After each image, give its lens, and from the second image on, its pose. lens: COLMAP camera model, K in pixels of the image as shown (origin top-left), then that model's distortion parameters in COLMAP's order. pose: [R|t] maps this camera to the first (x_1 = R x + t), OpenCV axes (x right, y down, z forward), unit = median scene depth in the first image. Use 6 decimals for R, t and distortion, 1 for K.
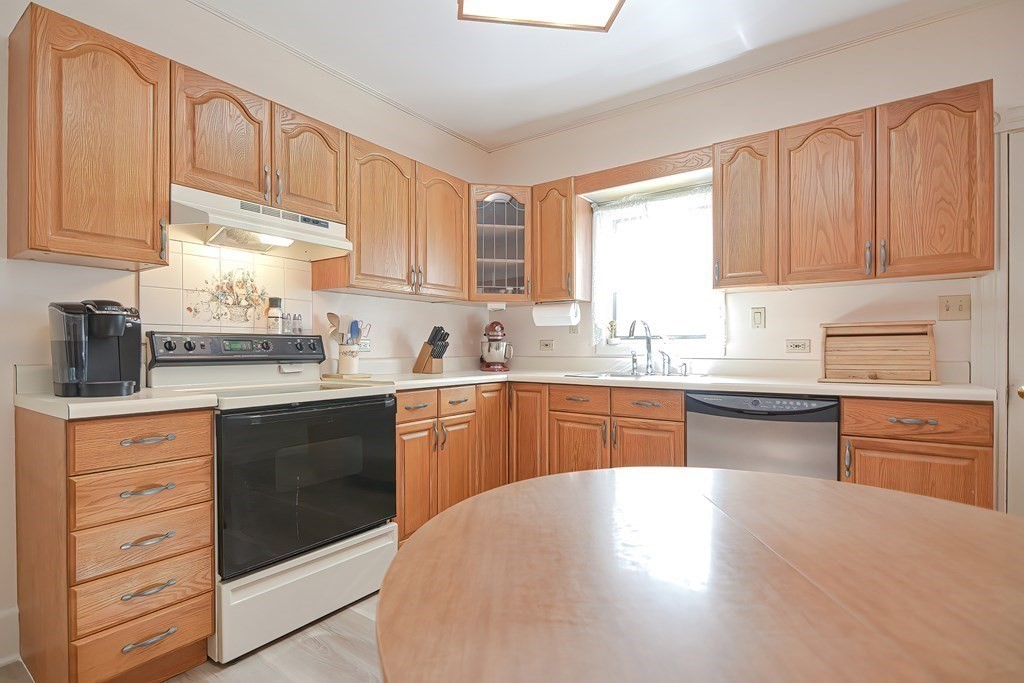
lens RADIAL K [[490.7, 0, 508.3], [0, 490.7, 350.3], [0, 0, 1]] dist [0.007904, -0.007944]
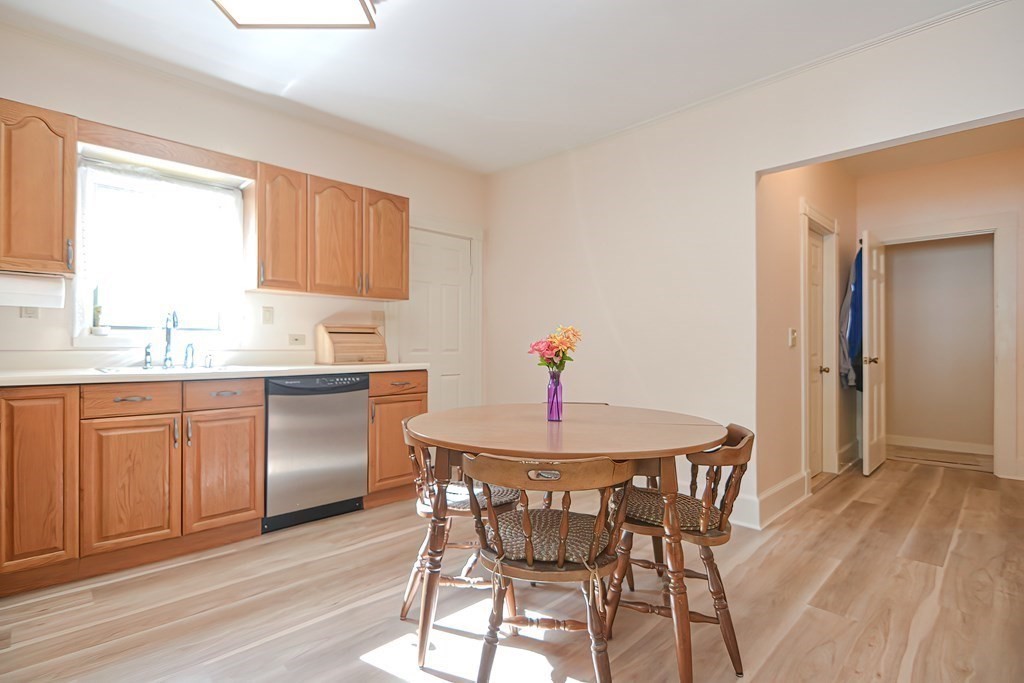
lens RADIAL K [[496.6, 0, 499.9], [0, 496.6, 343.1], [0, 0, 1]] dist [0.000540, -0.000215]
pose [[0.178849, 0.007139, 0.983851, -0.662337], [-0.000855, 0.999974, -0.007101, 0.010352], [-0.983876, 0.000429, 0.178851, 0.263699]]
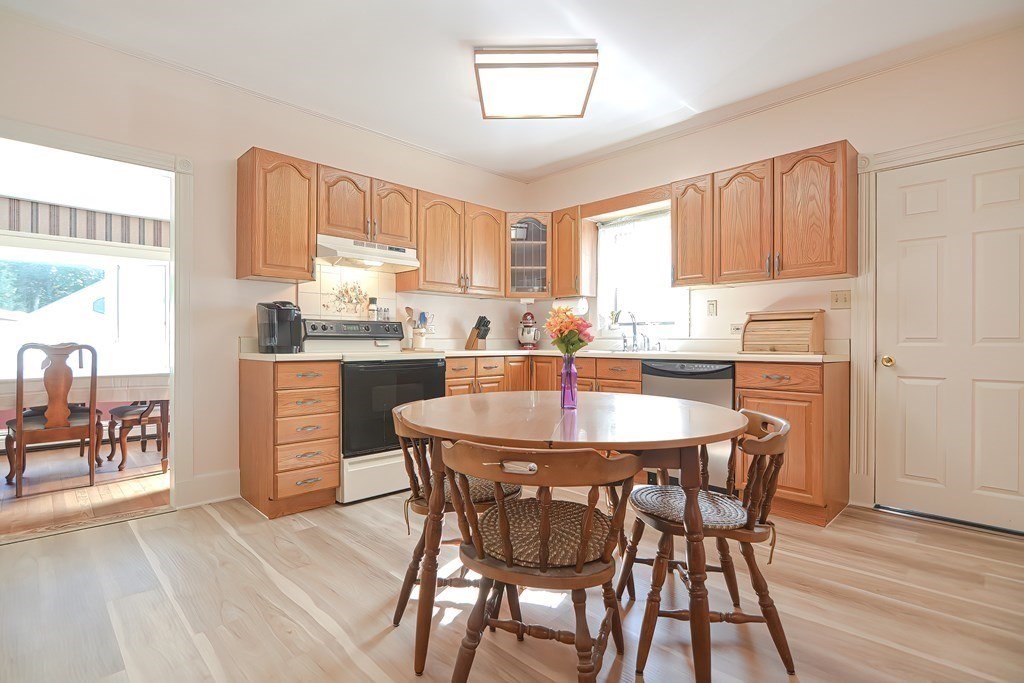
lens RADIAL K [[483.6, 0, 512.0], [0, 483.6, 341.5], [0, 0, 1]] dist [0.000249, -0.000288]
pose [[0.986322, 0.003711, -0.164790, 0.217340], [-0.004038, 0.999990, -0.001645, 0.033344], [0.164782, 0.002288, 0.986327, -0.447056]]
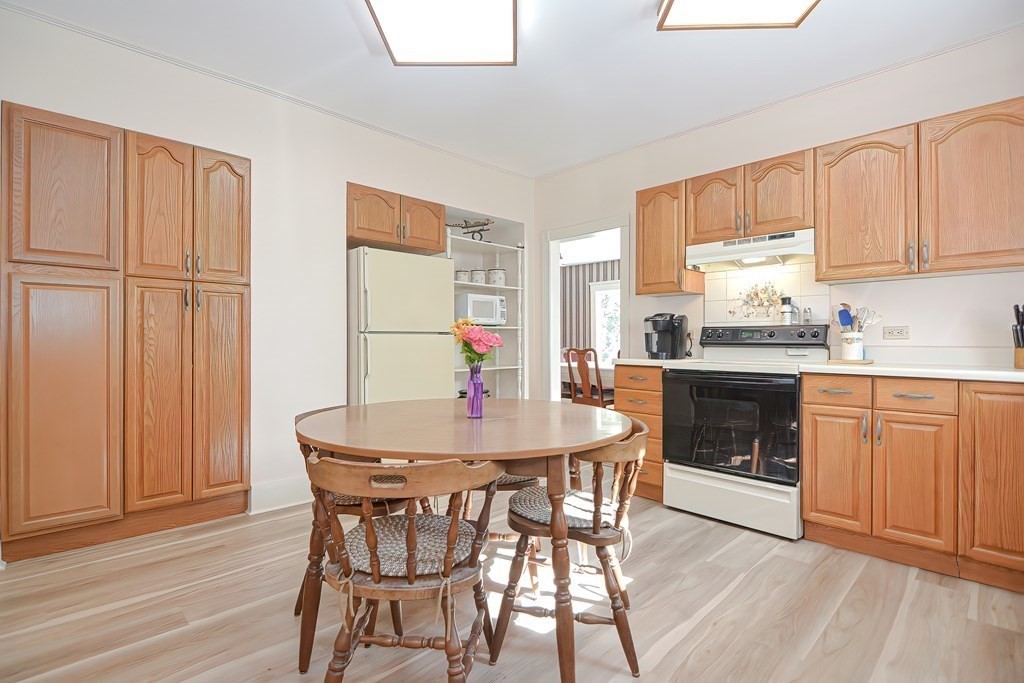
lens RADIAL K [[483.6, 0, 512.0], [0, 483.6, 341.5], [0, 0, 1]] dist [0.000249, -0.000288]
pose [[-0.161777, -0.000174, -0.986827, 0.921718], [-0.007289, 0.999973, 0.001019, 0.014554], [0.986800, 0.007358, -0.161774, 0.500623]]
